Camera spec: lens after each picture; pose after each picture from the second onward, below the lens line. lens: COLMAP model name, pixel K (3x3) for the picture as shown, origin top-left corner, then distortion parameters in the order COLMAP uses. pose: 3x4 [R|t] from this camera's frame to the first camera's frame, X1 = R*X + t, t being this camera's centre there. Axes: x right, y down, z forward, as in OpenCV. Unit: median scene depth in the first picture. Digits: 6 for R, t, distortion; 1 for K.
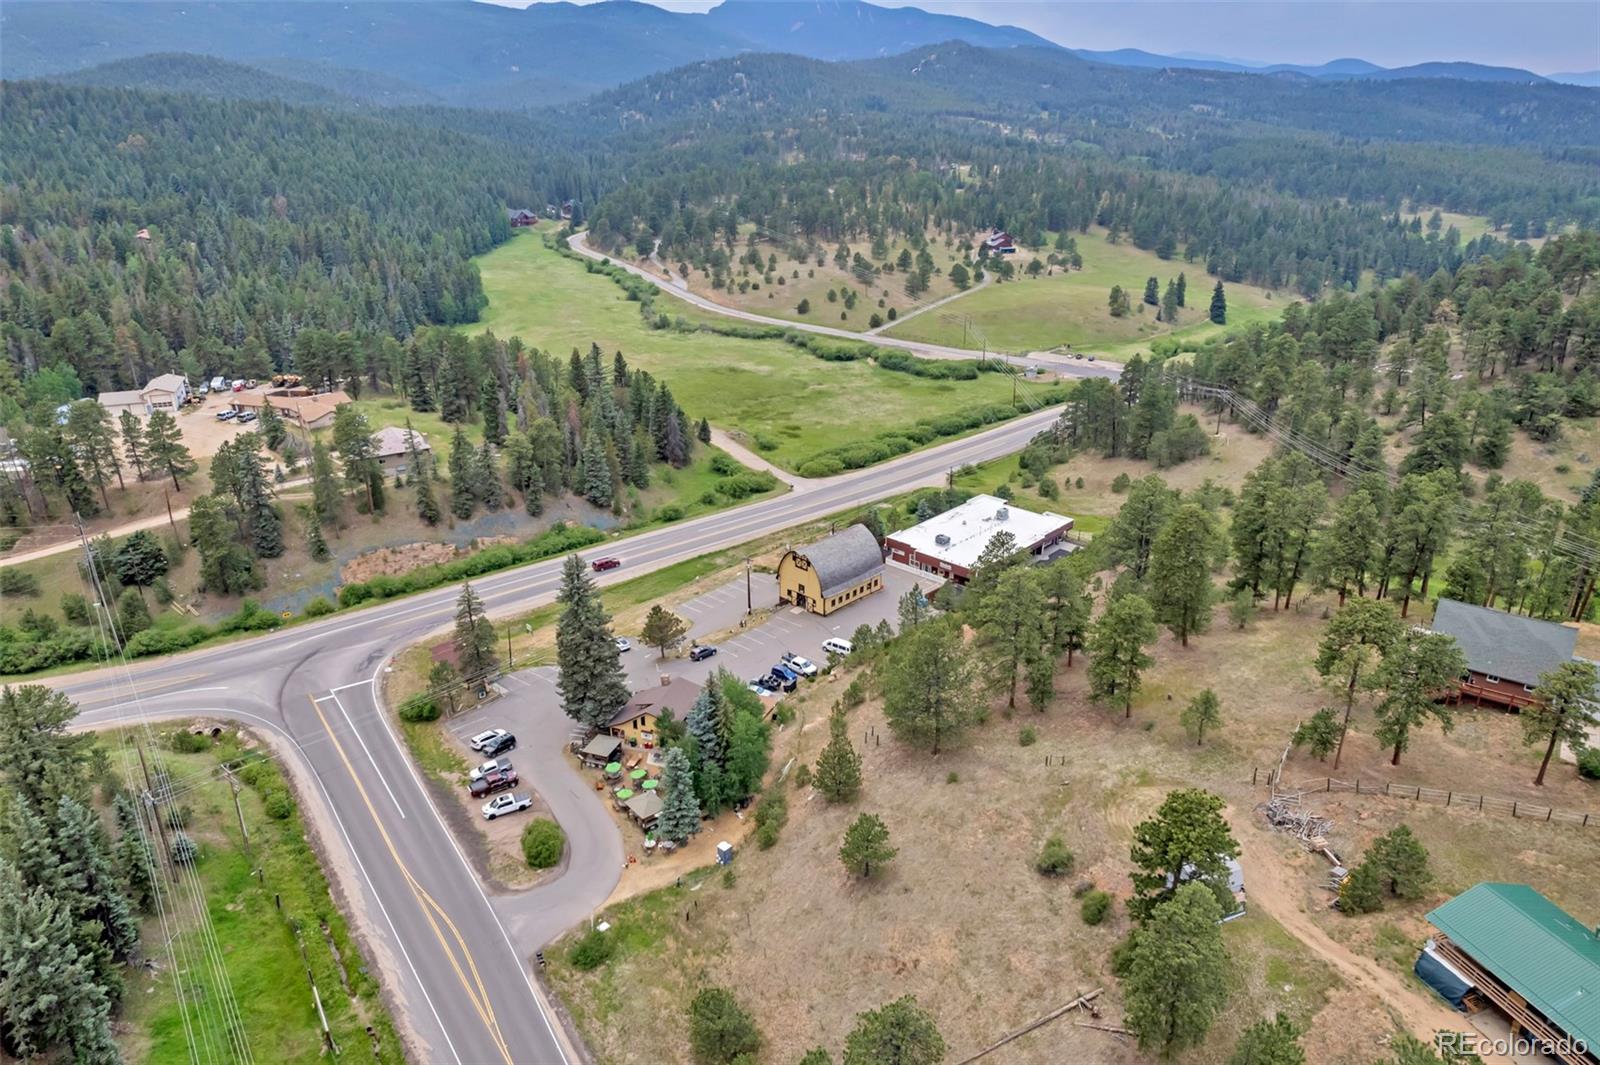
lens RADIAL K [[1031.3, 0, 796.7], [0, 1031.3, 543.8], [0, 0, 1]] dist [-0.063624, 0.052033]
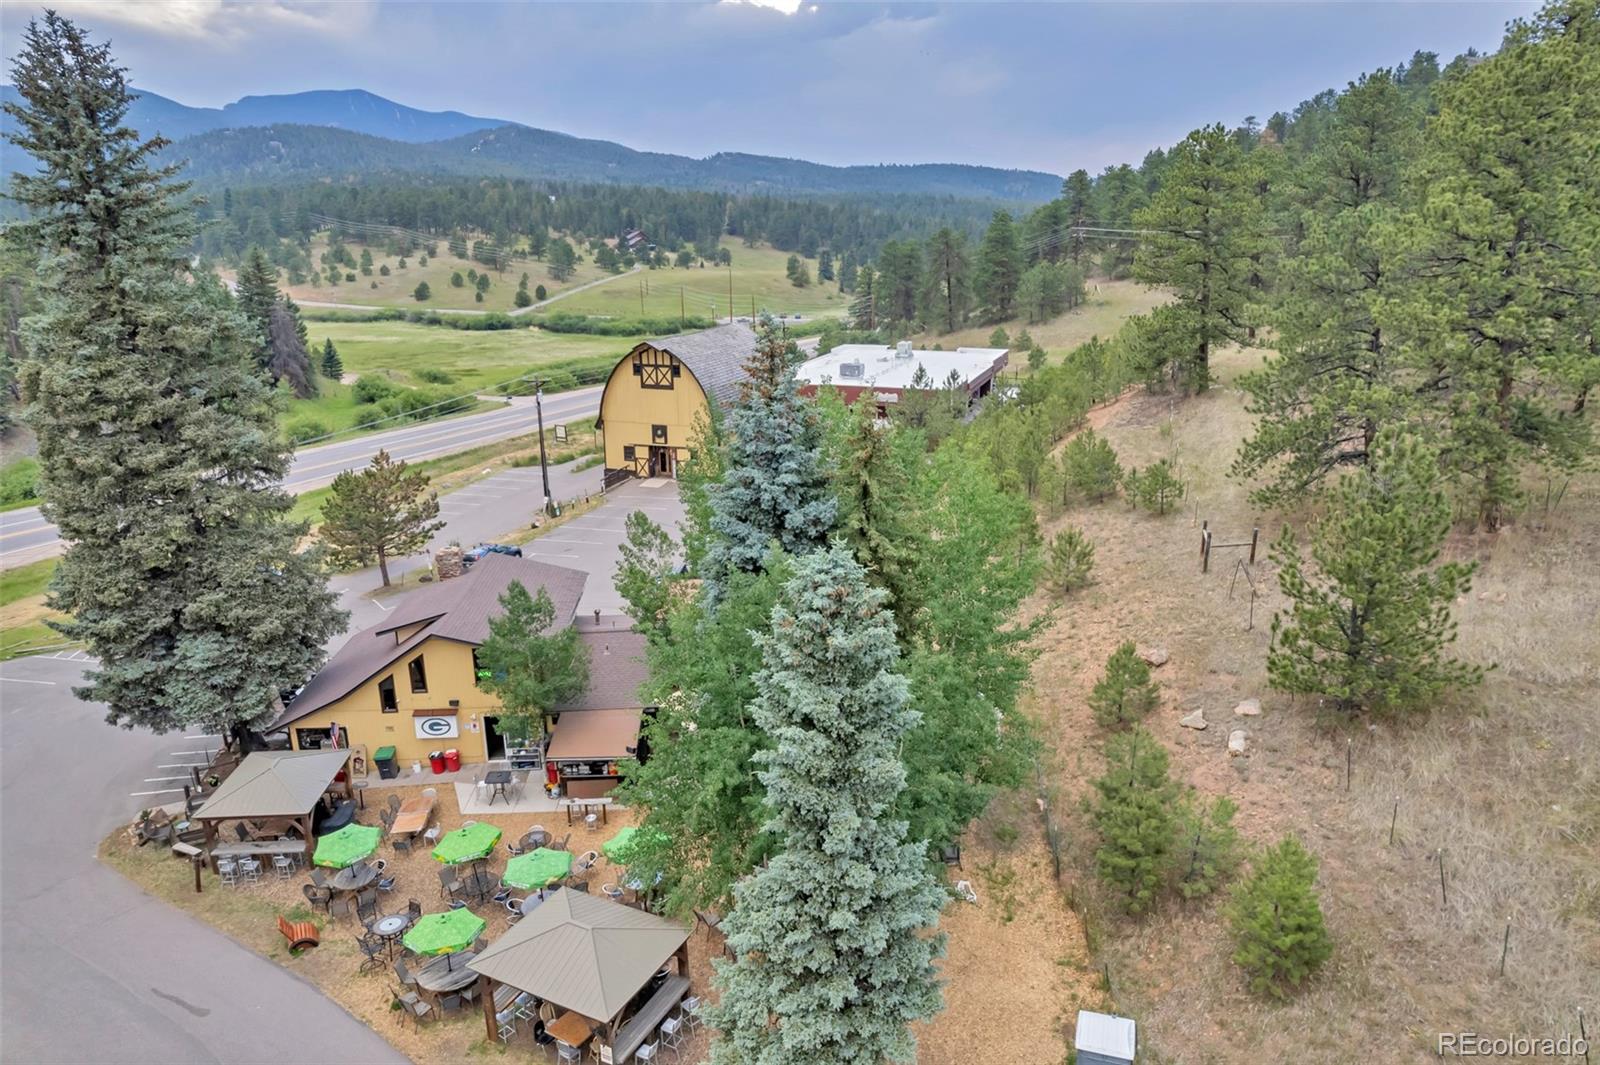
lens RADIAL K [[1031.3, 0, 796.7], [0, 1031.3, 543.8], [0, 0, 1]] dist [-0.063624, 0.052033]
pose [[0.918239, -0.122650, 0.376555, -0.098631], [0.159181, 0.984949, -0.067352, 0.109422], [-0.362627, 0.121785, 0.923943, 0.441365]]
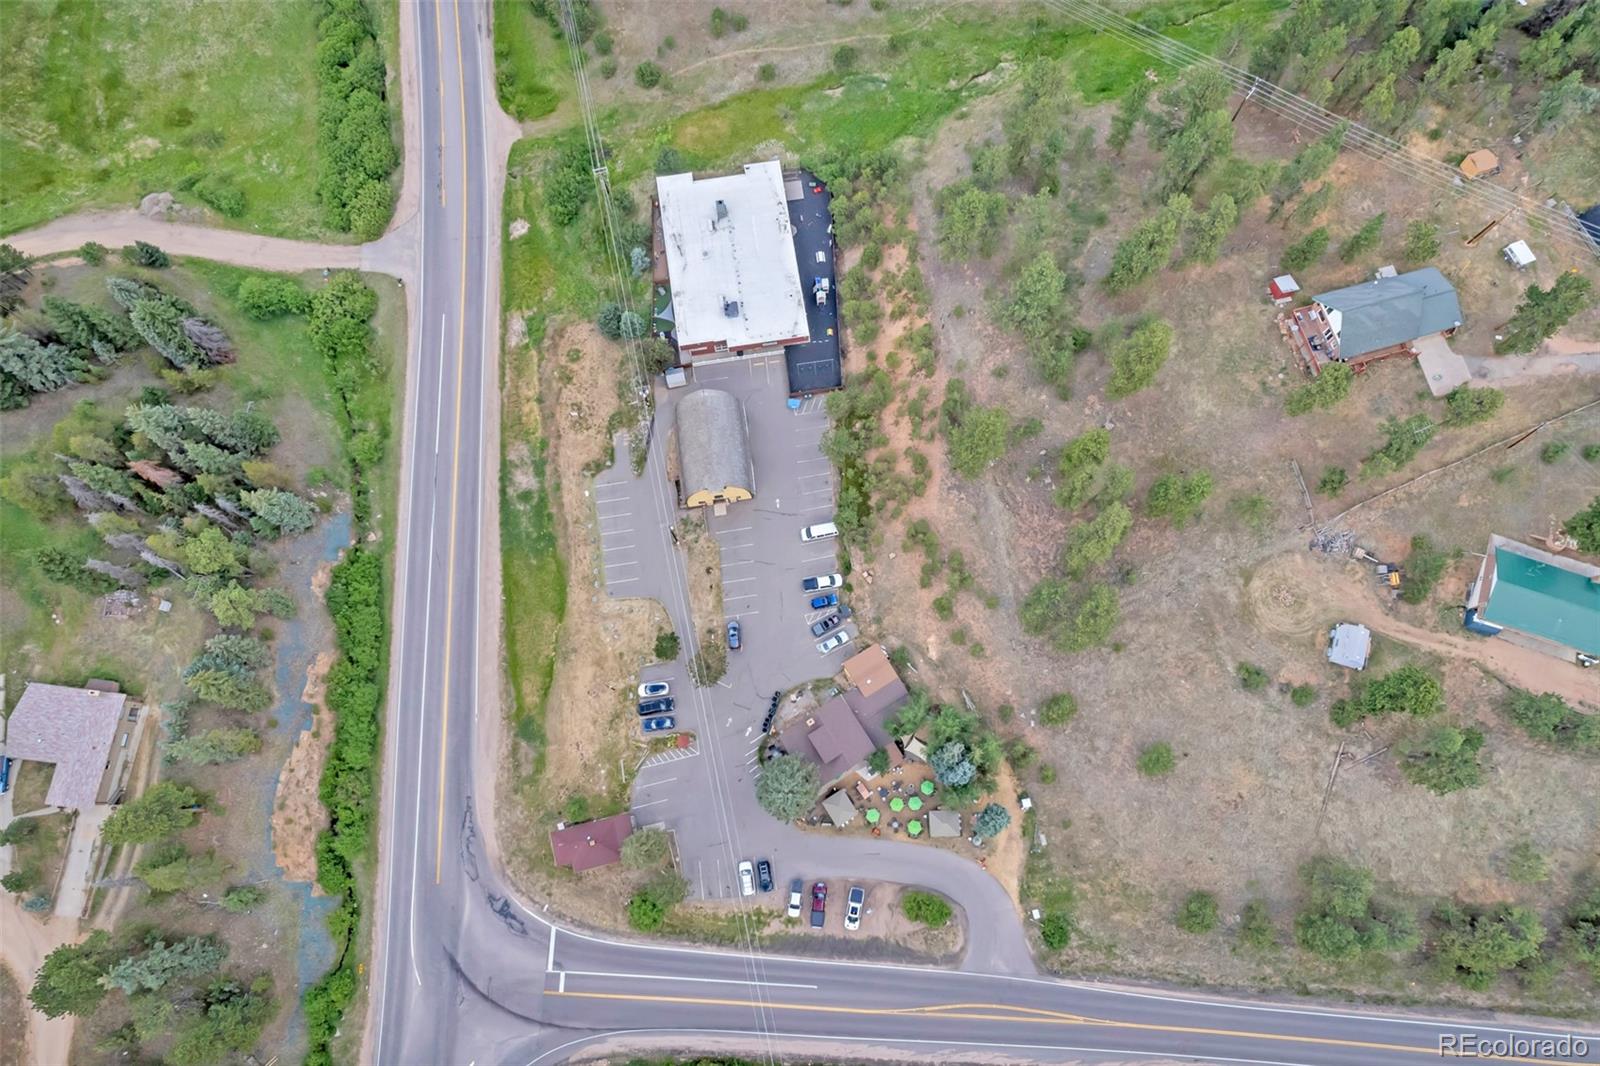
lens RADIAL K [[1031.3, 0, 796.7], [0, 1031.3, 544.3], [0, 0, 1]] dist [-0.063624, 0.052033]
pose [[0.611543, -0.766172, 0.197473, -0.136712], [0.317028, 0.465954, 0.826063, -0.557274], [-0.724920, -0.442568, 0.527849, 0.352924]]
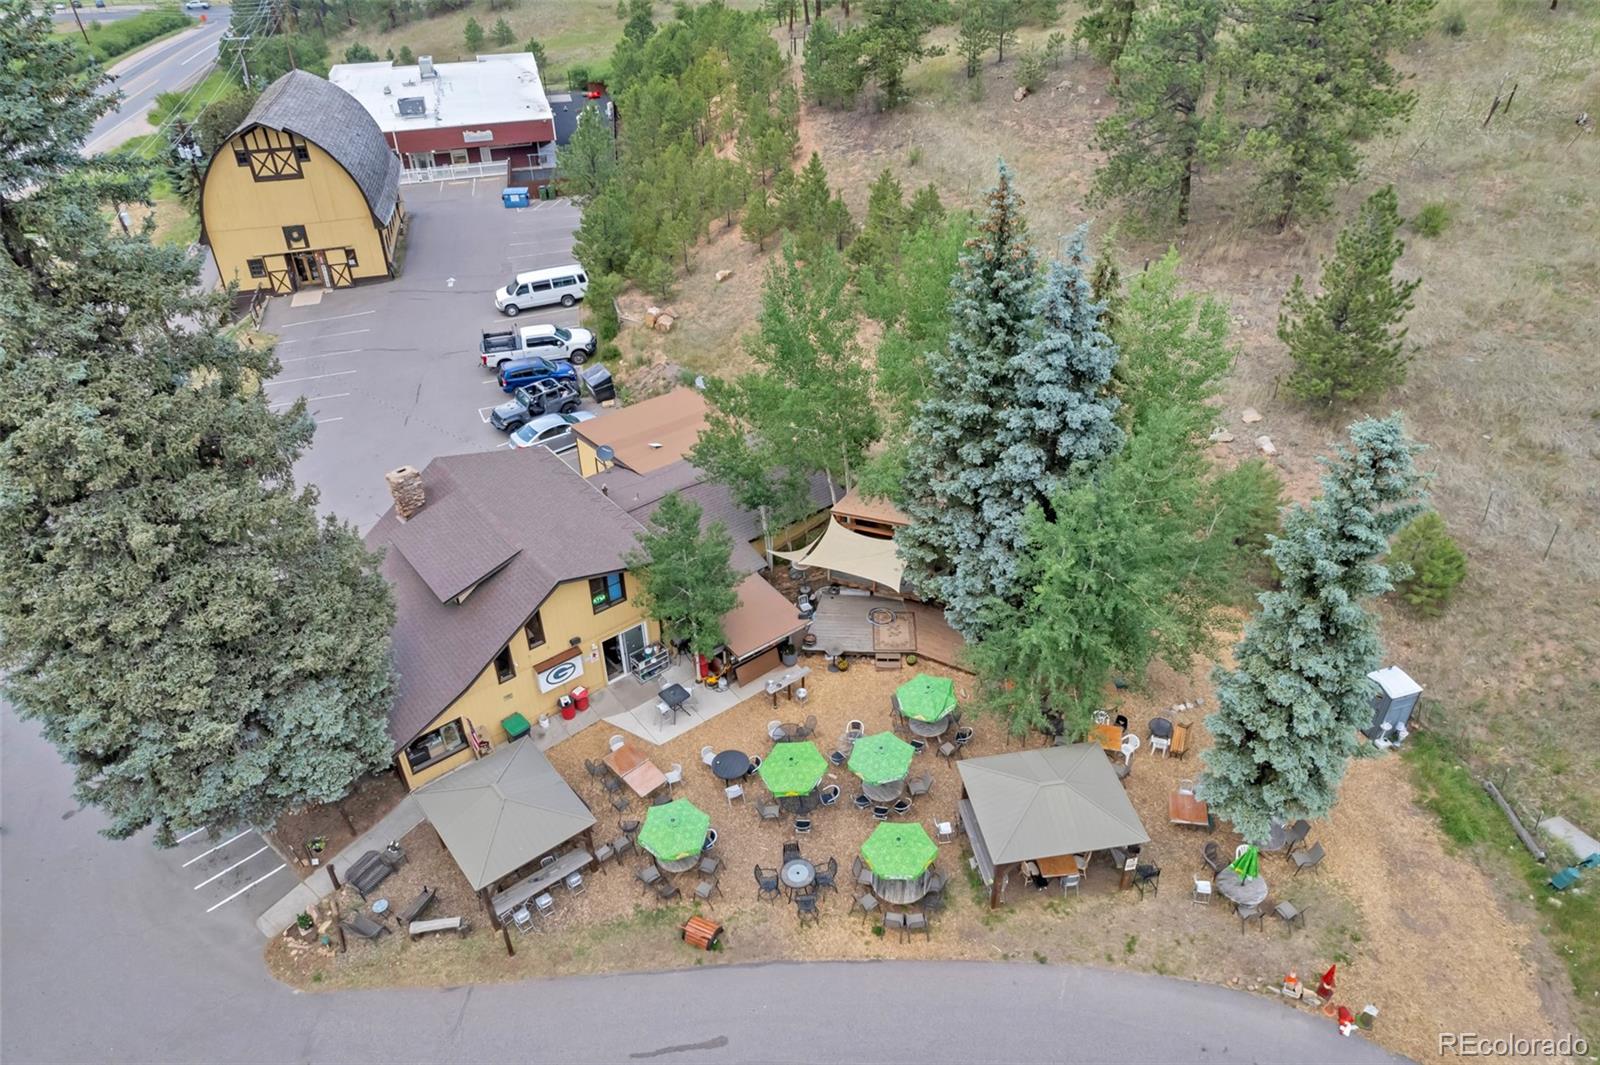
lens RADIAL K [[1026.8, 0, 796.0], [0, 1026.8, 540.0], [0, 0, 1]] dist [-0.070574, 0.053349]
pose [[0.517544, -0.494141, 0.698550, -0.175656], [0.338353, 0.868039, 0.363354, 0.055005], [-0.785916, 0.048305, 0.616443, 0.507819]]
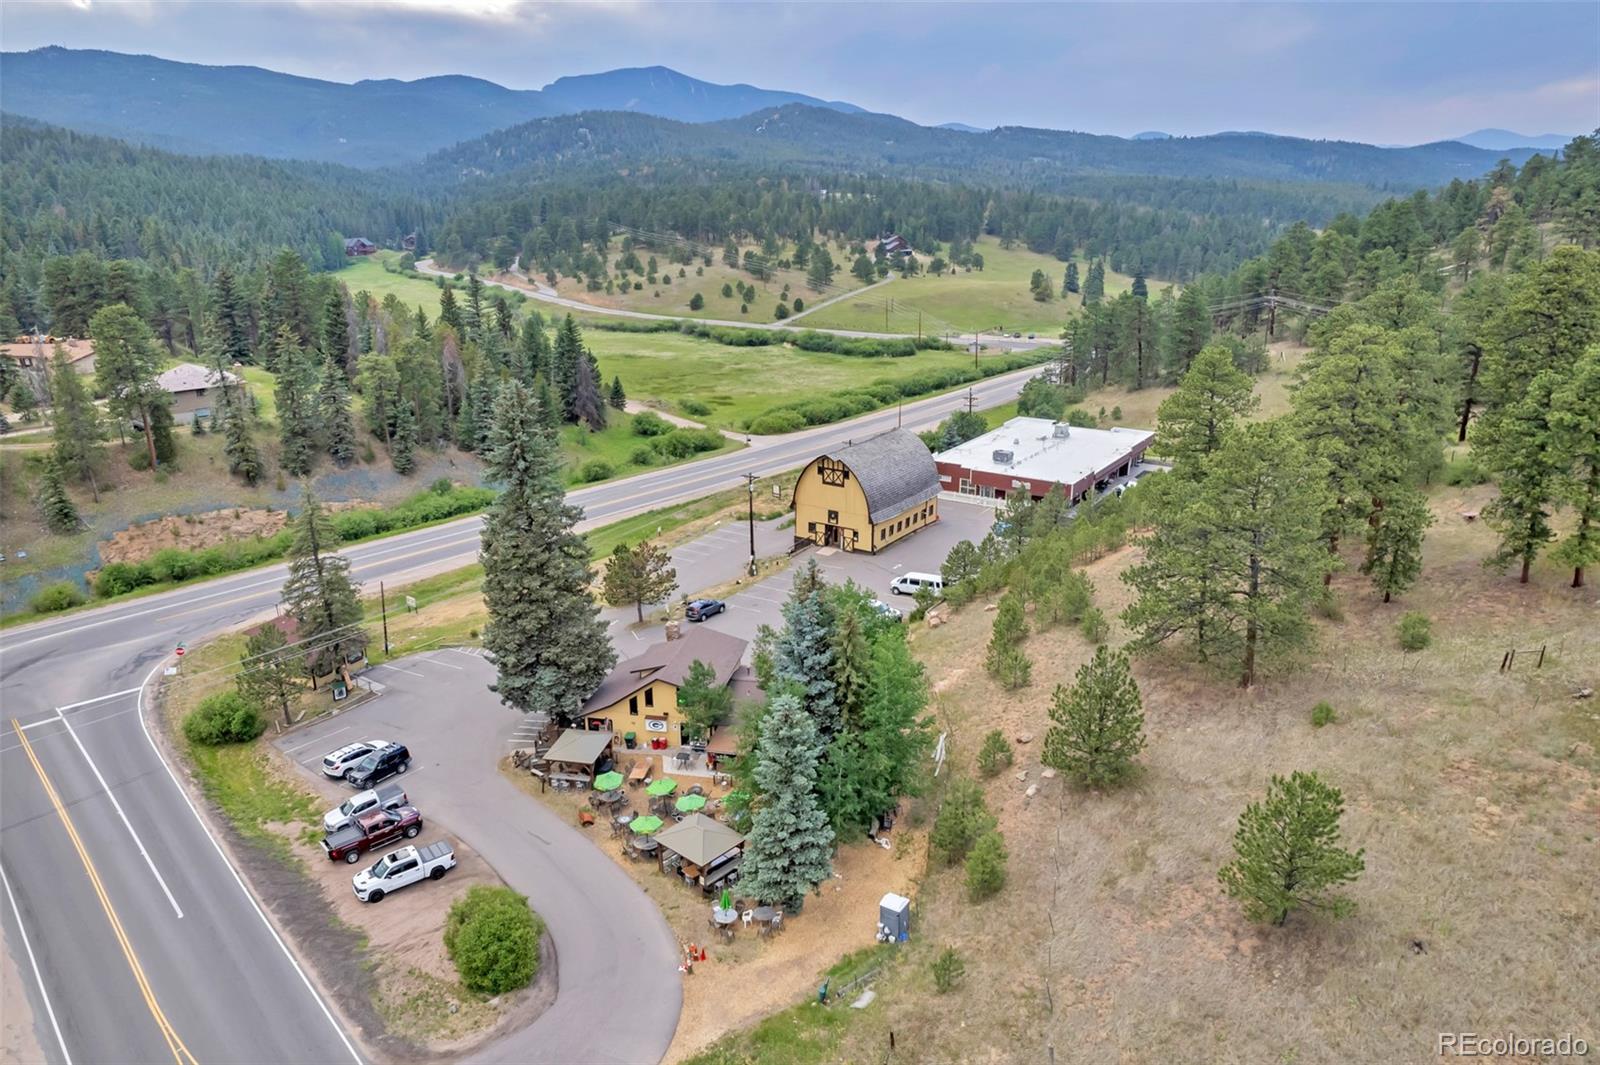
lens RADIAL K [[1041.1, 0, 784.7], [0, 1041.1, 522.7], [0, 0, 1]] dist [-0.046953, 0.003027]
pose [[0.990143, -0.054387, 0.129071, -0.091565], [0.066184, 0.993835, -0.088947, 0.084850], [-0.123438, 0.096613, 0.987638, 0.275318]]
